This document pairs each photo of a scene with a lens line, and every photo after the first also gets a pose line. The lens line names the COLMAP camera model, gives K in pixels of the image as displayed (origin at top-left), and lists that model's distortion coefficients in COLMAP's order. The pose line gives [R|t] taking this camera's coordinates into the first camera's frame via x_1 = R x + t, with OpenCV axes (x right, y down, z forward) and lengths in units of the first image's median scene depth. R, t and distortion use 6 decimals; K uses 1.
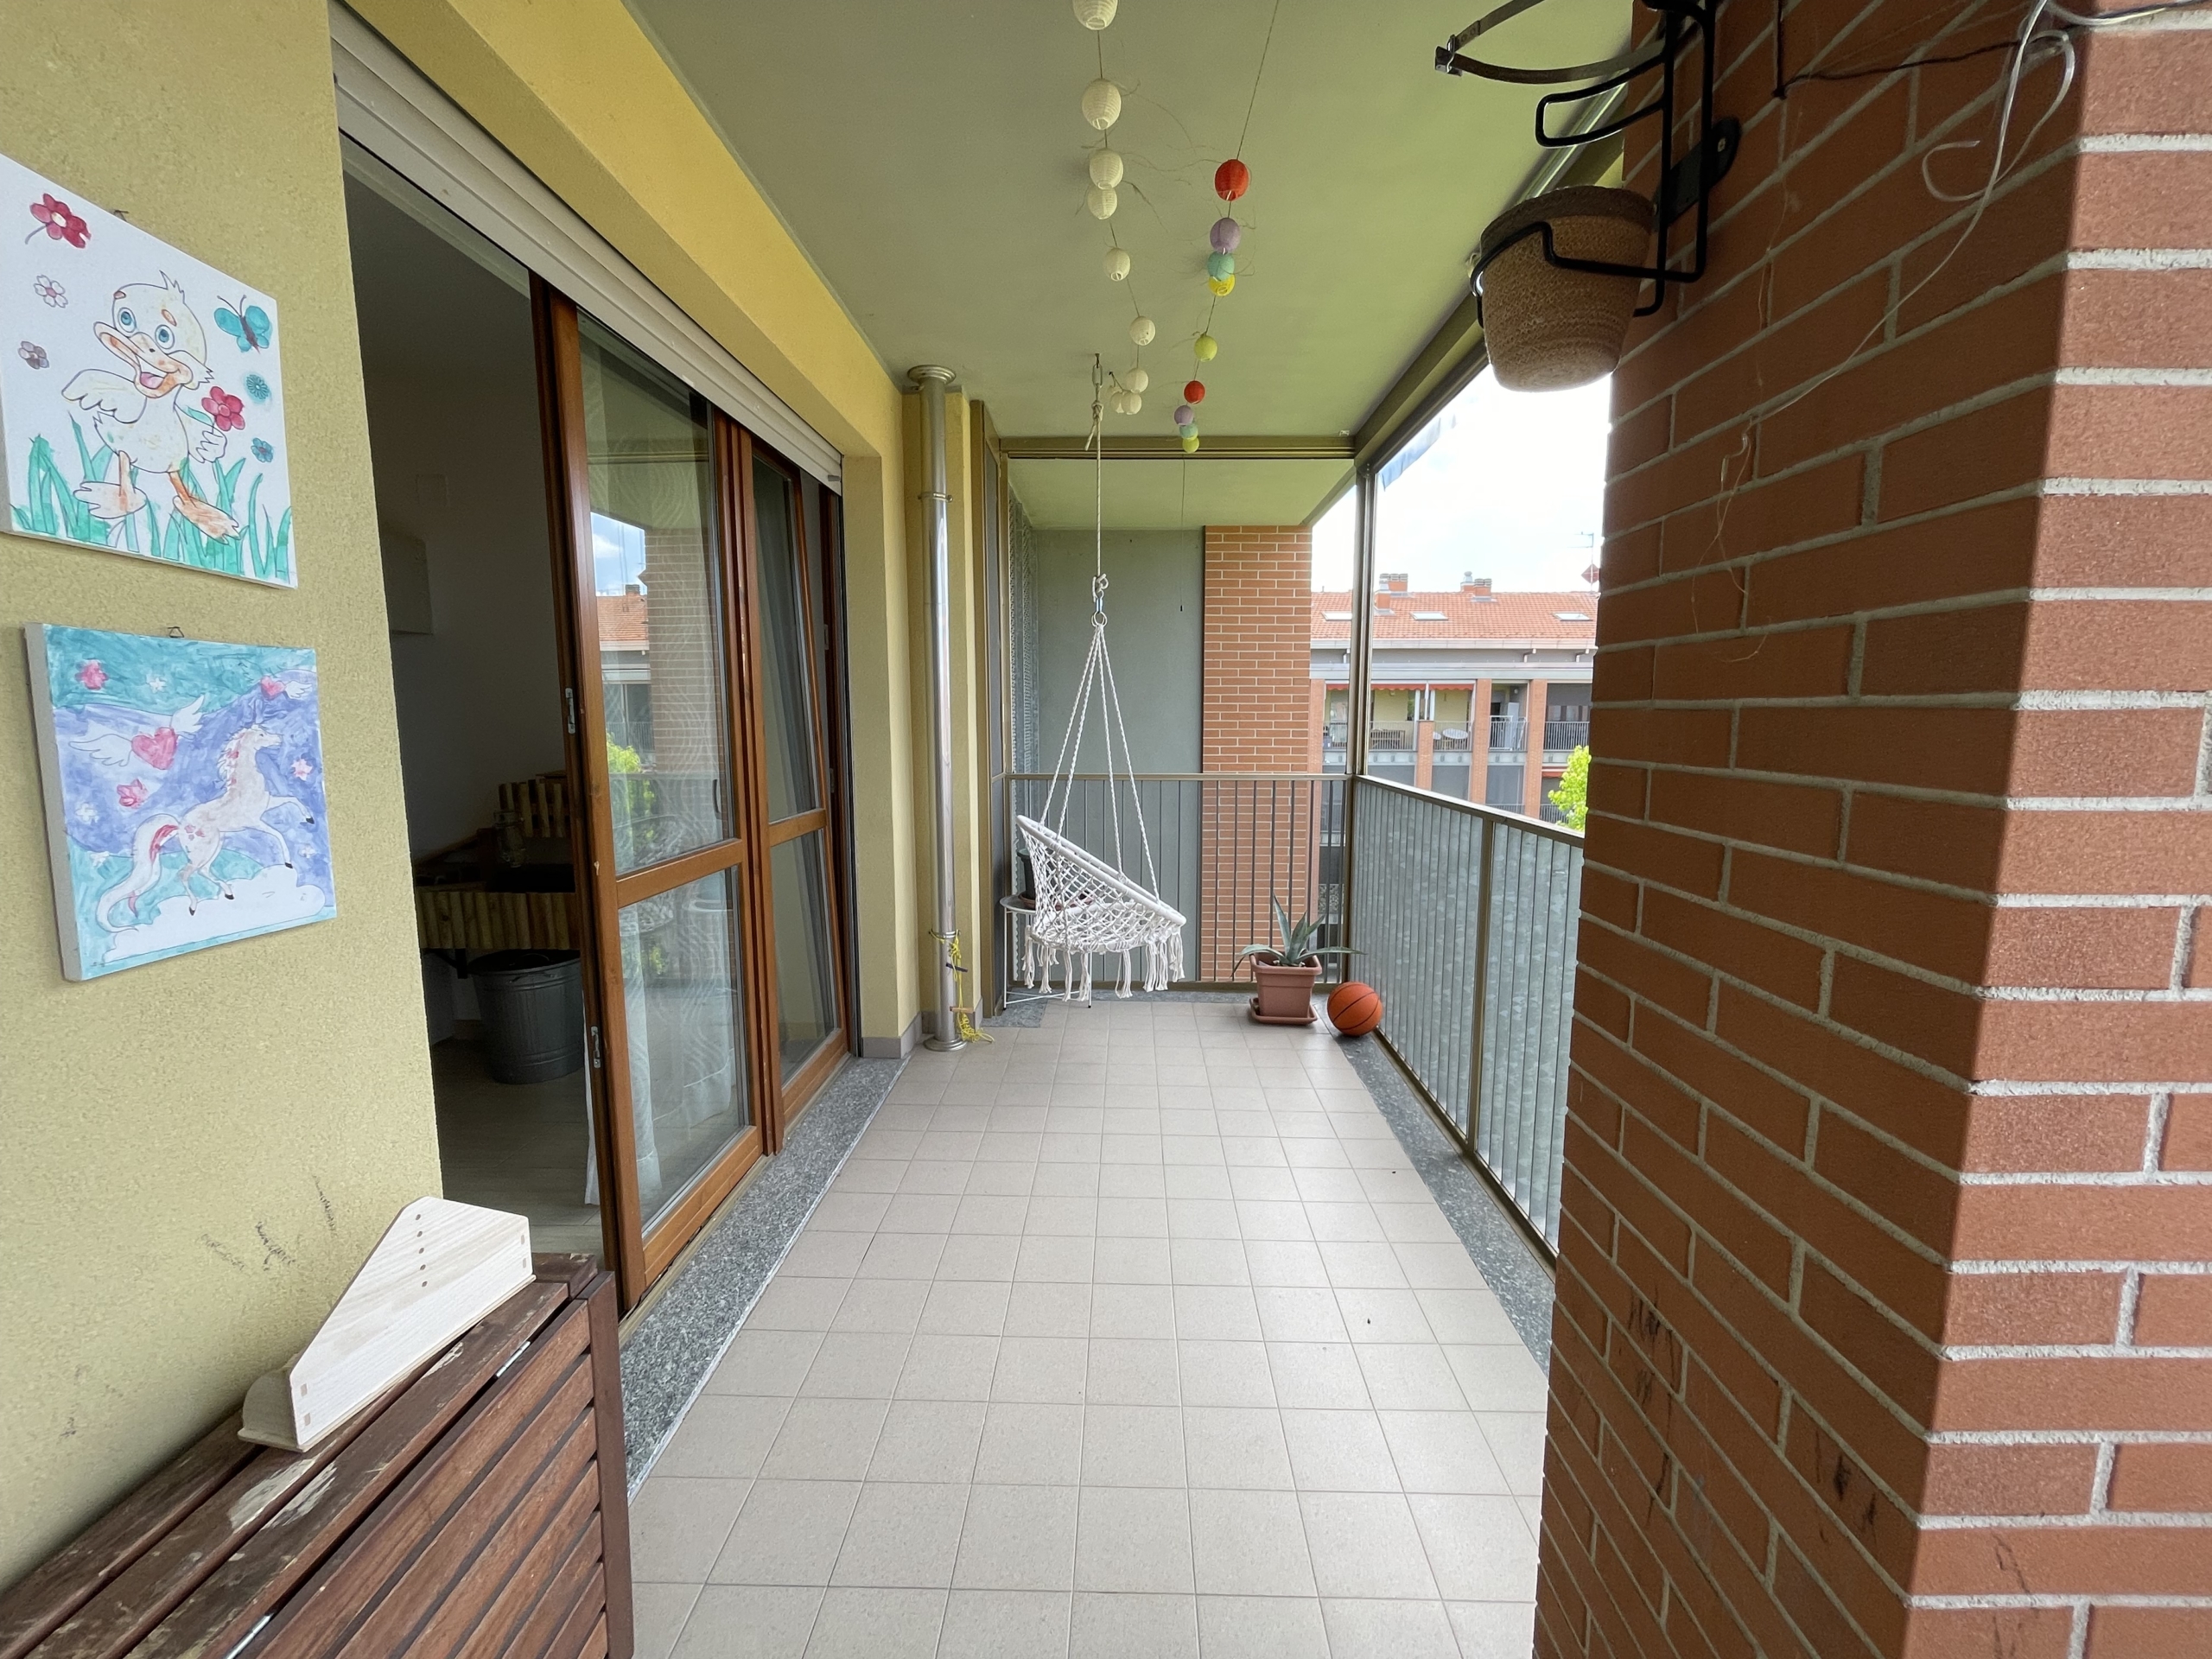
lens RADIAL K [[891.3, 0, 1106.0], [0, 891.3, 829.5], [0, 0, 1]] dist [-0.010983, -0.000045]
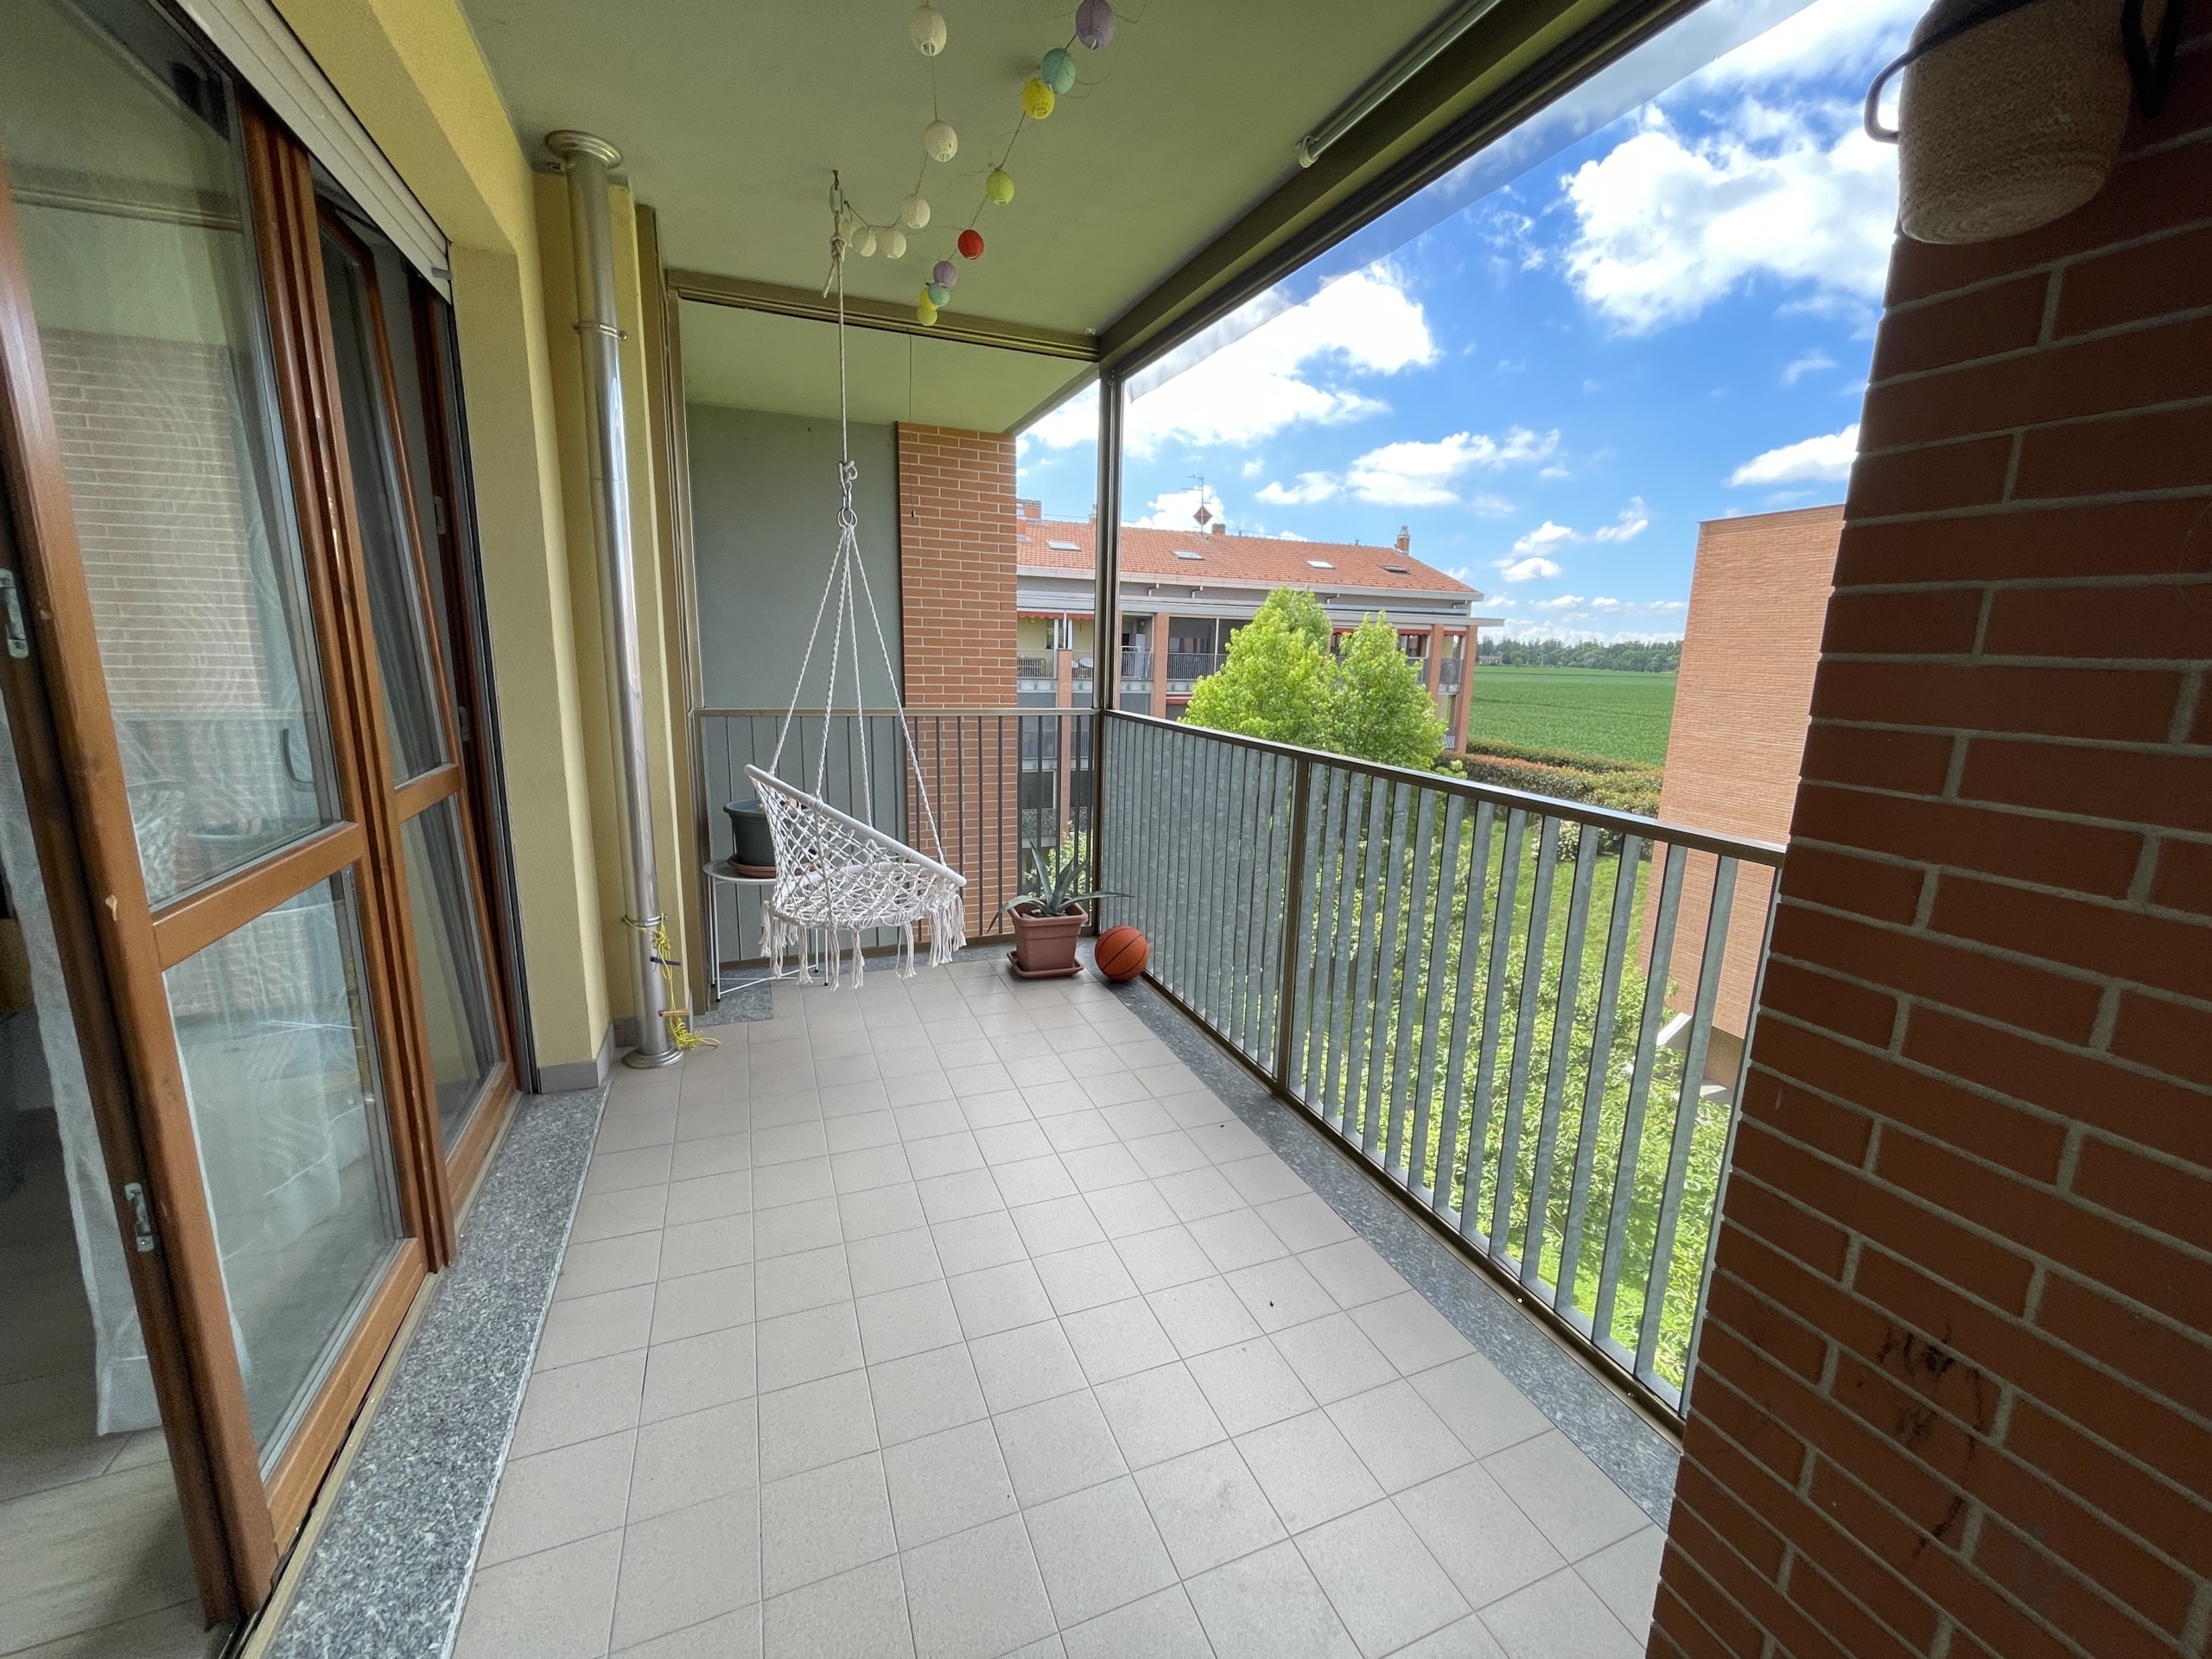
lens RADIAL K [[897.2, 0, 1118.1], [0, 897.2, 828.2], [0, 0, 1]] dist [-0.001033, 0.000065]
pose [[0.917223, -0.057192, 0.394248, -0.111811], [0.026131, 0.996147, 0.083712, -0.017823], [-0.397517, -0.066480, 0.915183, 0.128013]]
